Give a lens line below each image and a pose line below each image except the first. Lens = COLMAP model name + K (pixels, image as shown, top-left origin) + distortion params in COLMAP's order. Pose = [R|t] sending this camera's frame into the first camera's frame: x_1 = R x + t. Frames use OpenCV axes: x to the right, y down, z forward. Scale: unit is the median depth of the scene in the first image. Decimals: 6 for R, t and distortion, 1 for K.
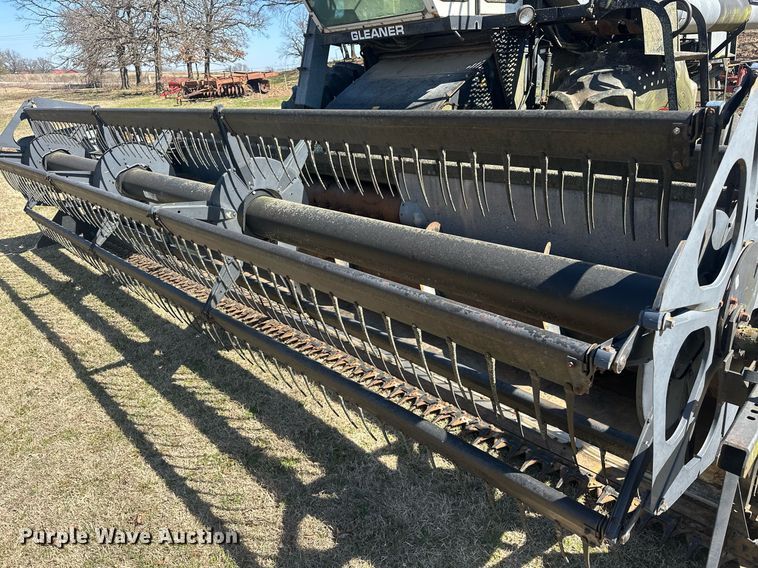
lens RADIAL K [[526.4, 0, 382.3], [0, 526.4, 284.3], [0, 0, 1]] dist [0.001629, -0.007610]
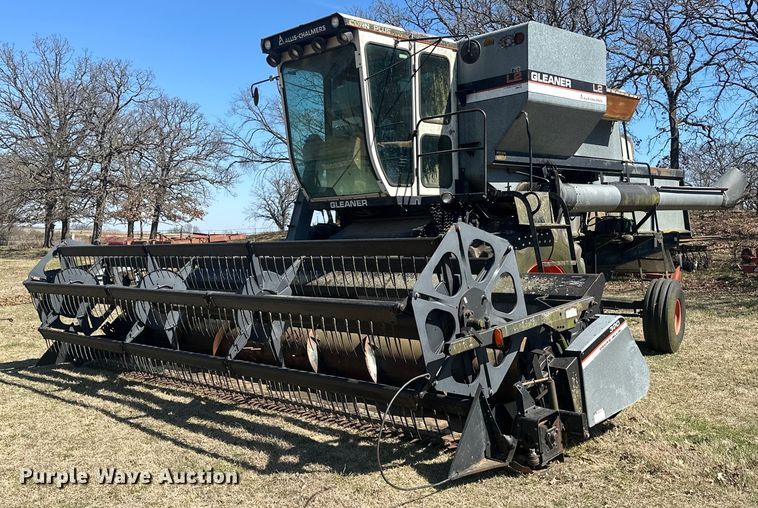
lens RADIAL K [[773.5, 0, 378.0], [0, 773.5, 250.4], [0, 0, 1]] dist [0.091348, 0.000000]
pose [[0.999244, 0.038871, -0.001034, 0.071543], [-0.036557, 0.930032, -0.365655, 0.367970], [-0.013252, 0.365416, 0.930750, -0.828288]]
